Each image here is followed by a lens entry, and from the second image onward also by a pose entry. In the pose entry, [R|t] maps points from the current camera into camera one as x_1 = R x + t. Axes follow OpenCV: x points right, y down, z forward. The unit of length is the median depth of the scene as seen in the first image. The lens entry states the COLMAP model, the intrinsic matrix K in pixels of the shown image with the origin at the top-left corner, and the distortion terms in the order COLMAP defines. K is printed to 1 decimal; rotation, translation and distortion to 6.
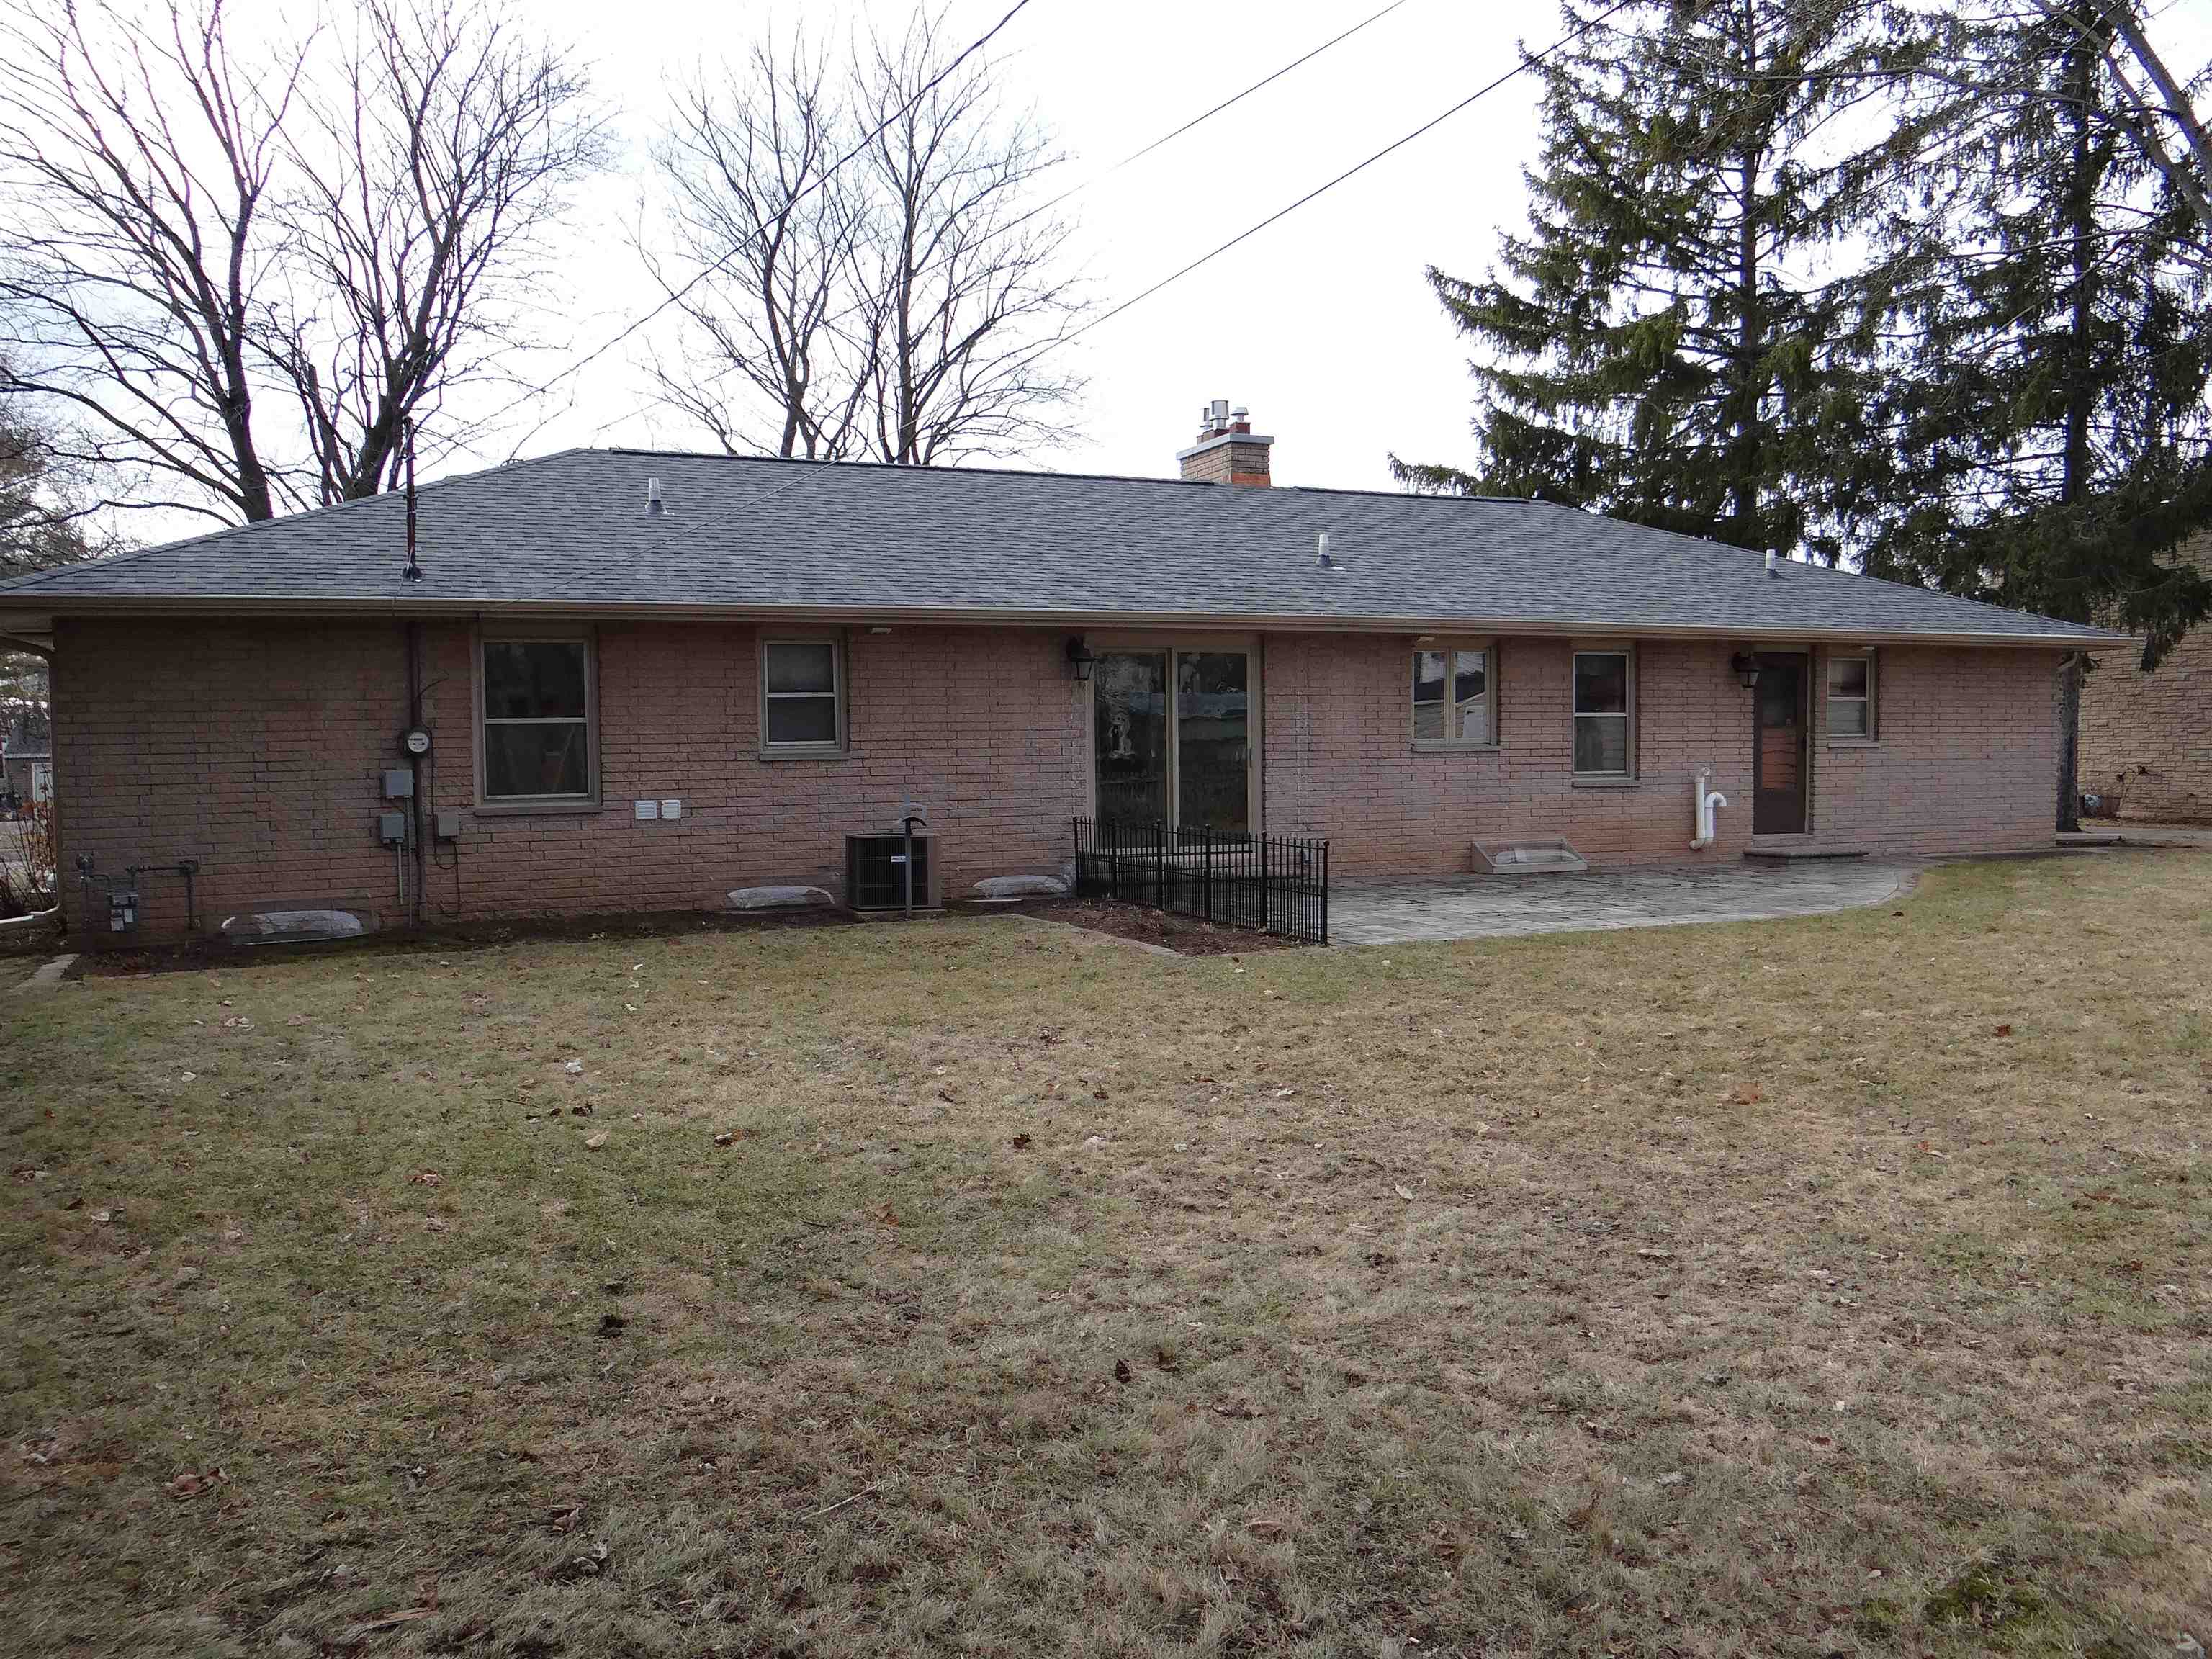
lens RADIAL K [[1770.7, 0, 1087.6], [0, 1770.7, 831.8], [0, 0, 1]] dist [0.007310, 0.002066]
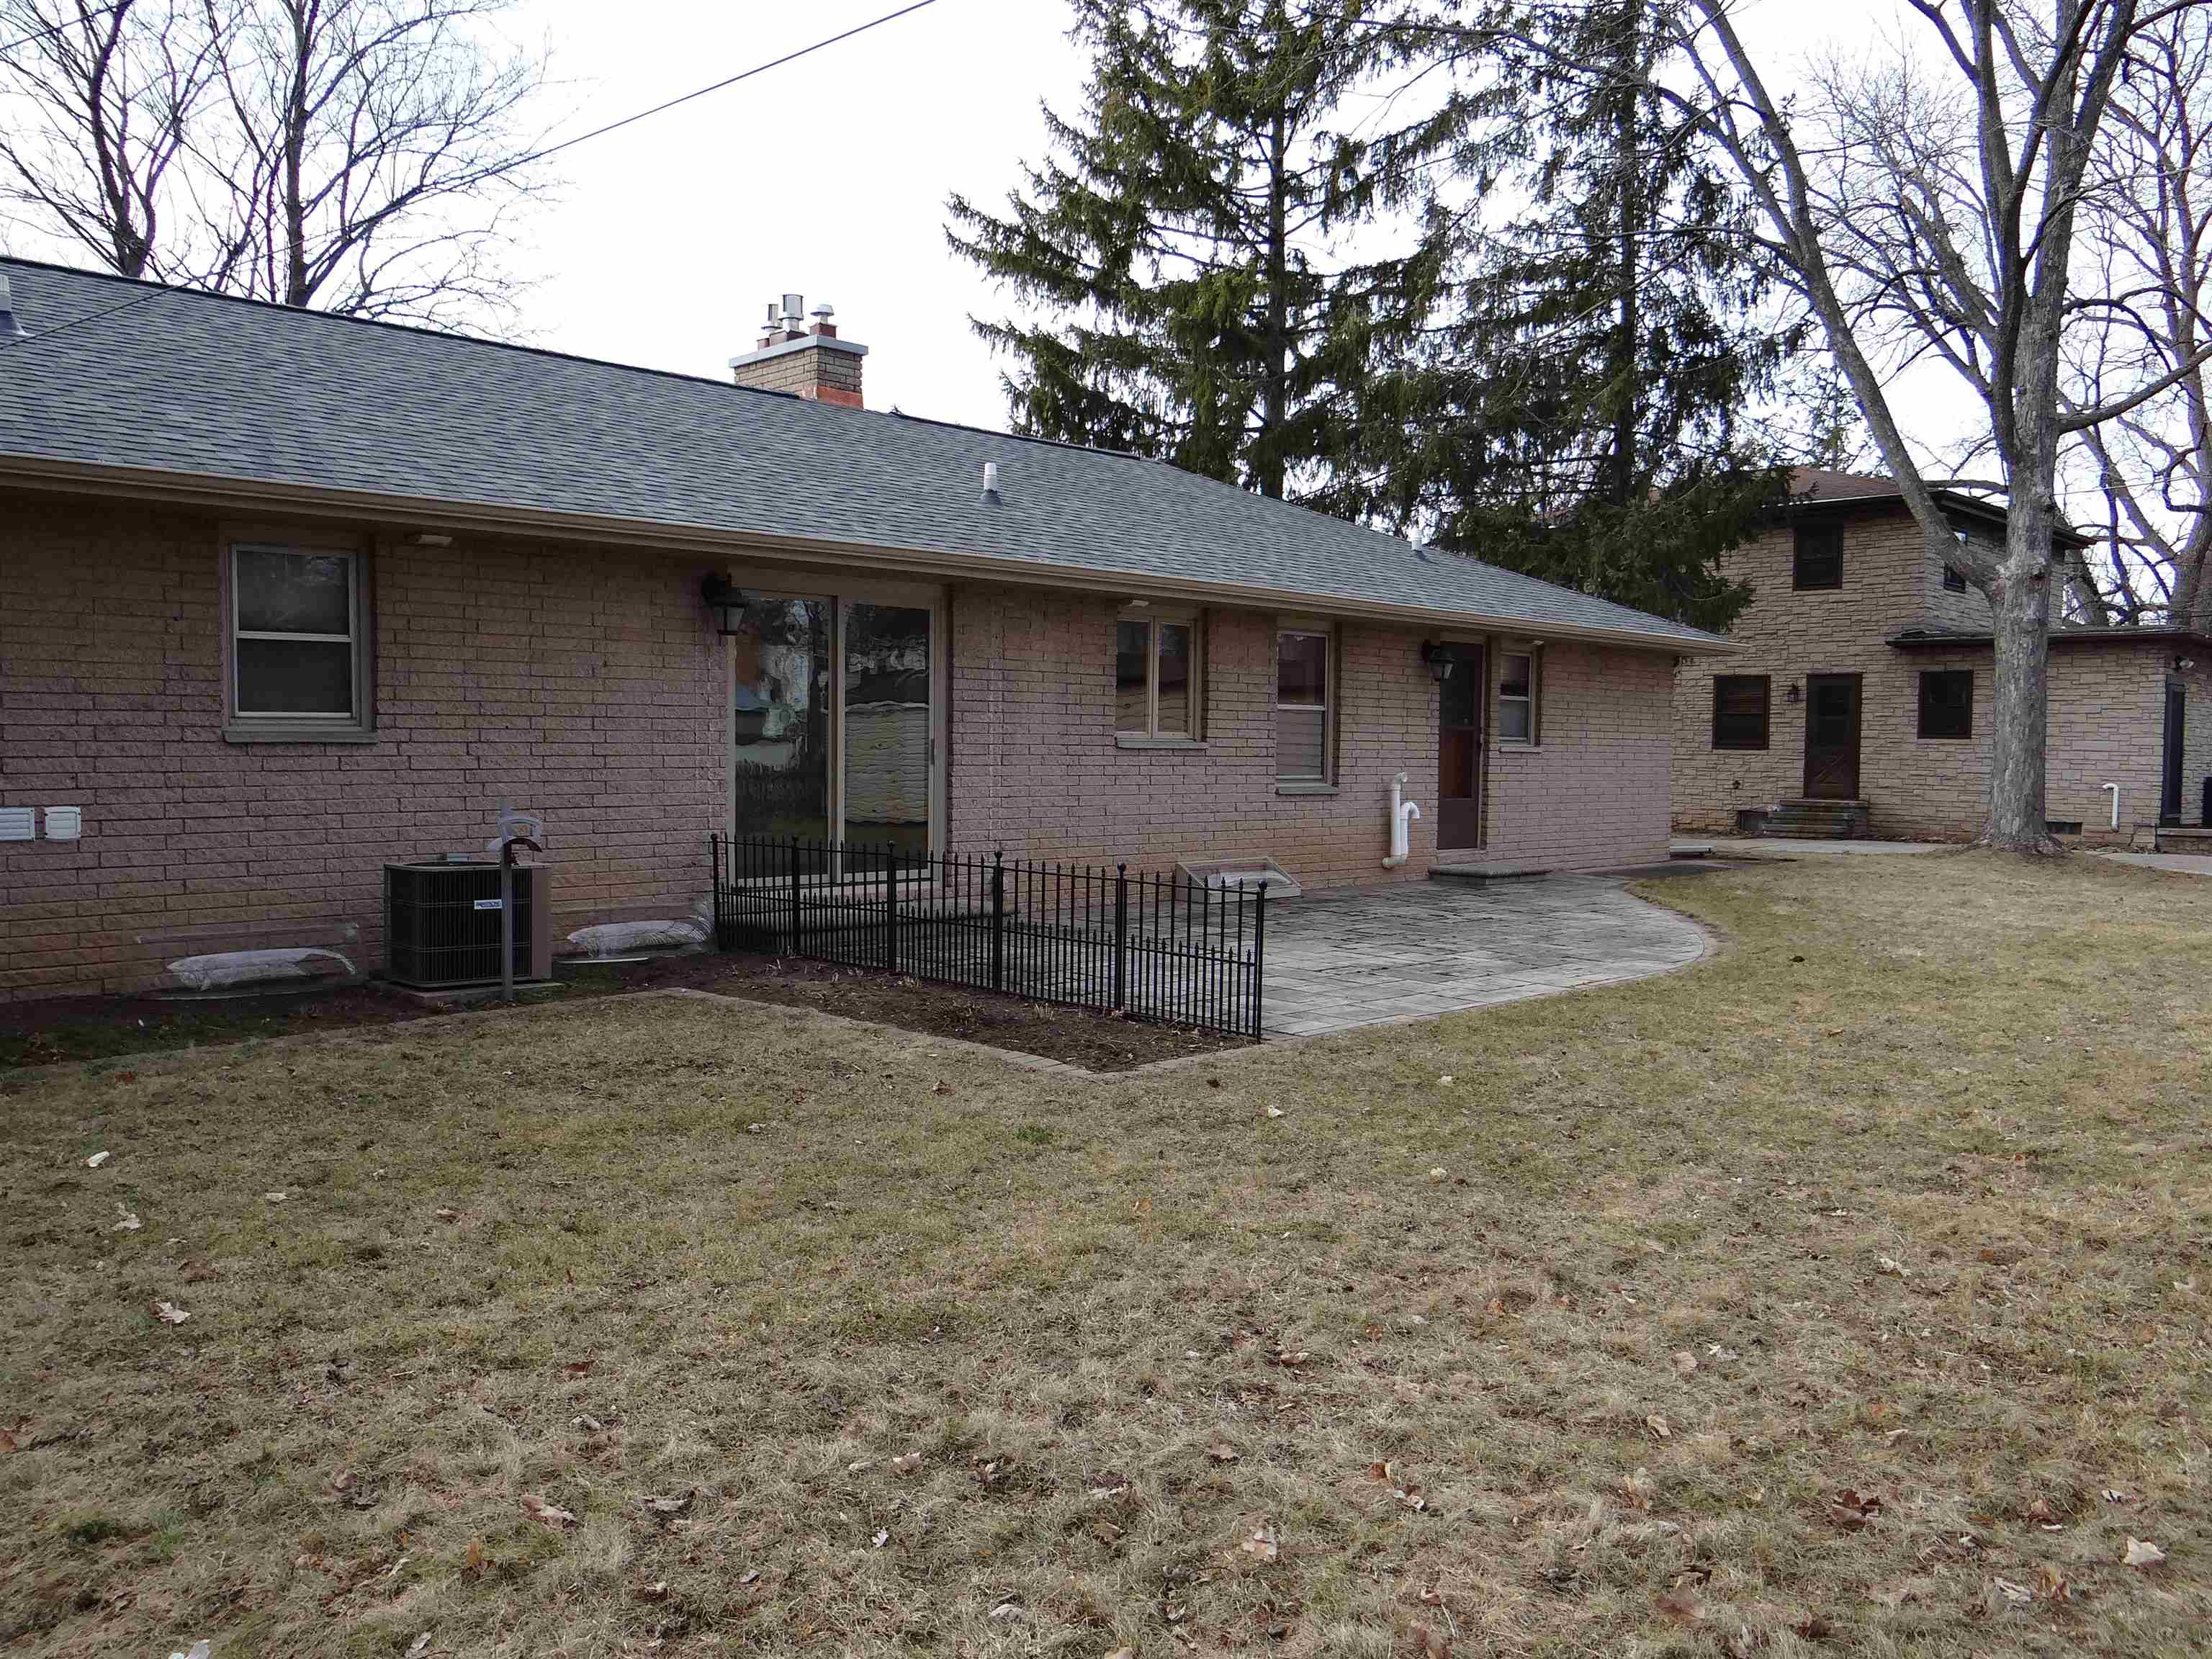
lens RADIAL K [[1770.7, 0, 1087.6], [0, 1770.7, 831.8], [0, 0, 1]] dist [0.007310, 0.002066]
pose [[0.931928, 0.001267, 0.362641, -0.089677], [-0.001952, 0.999997, 0.001523, -0.007645], [-0.362638, -0.002127, 0.931928, 0.226919]]
